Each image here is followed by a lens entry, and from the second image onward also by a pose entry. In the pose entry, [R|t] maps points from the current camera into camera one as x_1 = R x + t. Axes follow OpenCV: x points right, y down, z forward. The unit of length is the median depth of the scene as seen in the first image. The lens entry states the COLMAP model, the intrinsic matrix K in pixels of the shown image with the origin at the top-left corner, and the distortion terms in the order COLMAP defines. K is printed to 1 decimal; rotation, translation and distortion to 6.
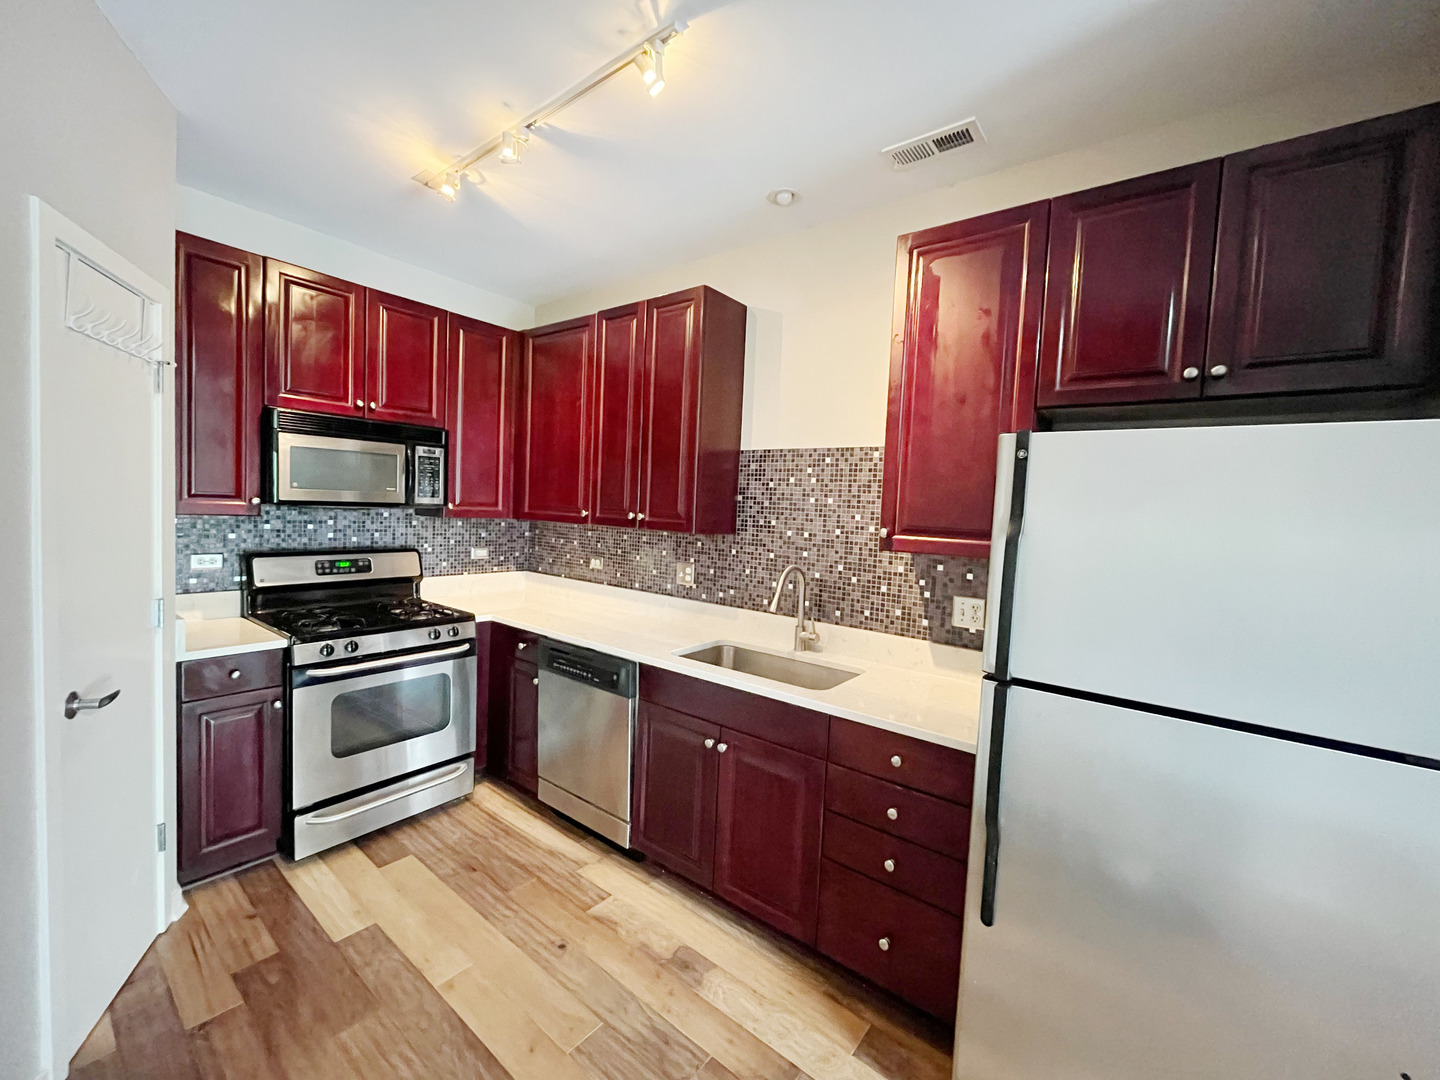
lens RADIAL K [[585.7, 0, 713.5], [0, 585.7, 538.1], [0, 0, 1]] dist [0.008657, -0.000548]
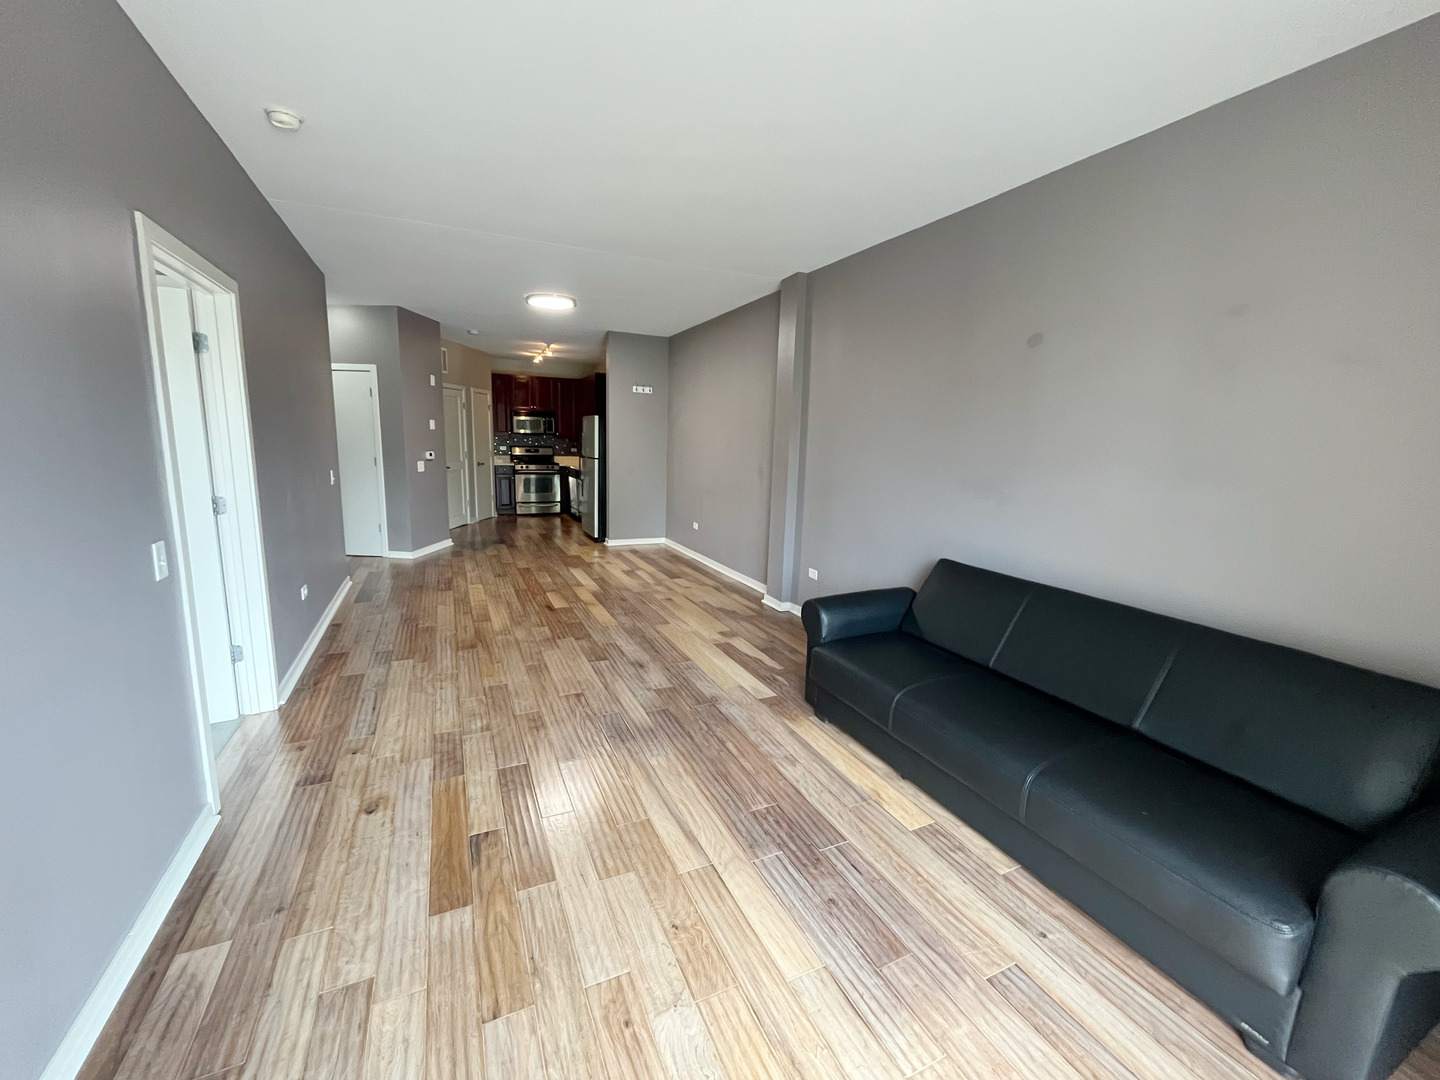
lens RADIAL K [[585.7, 0, 723.2], [0, 585.7, 537.4], [0, 0, 1]] dist [0.008657, -0.000548]
pose [[0.895310, 0.051979, -0.442400, 2.429991], [-0.007513, 0.994789, 0.101675, 0.235052], [0.445380, -0.087706, 0.891035, -2.085027]]
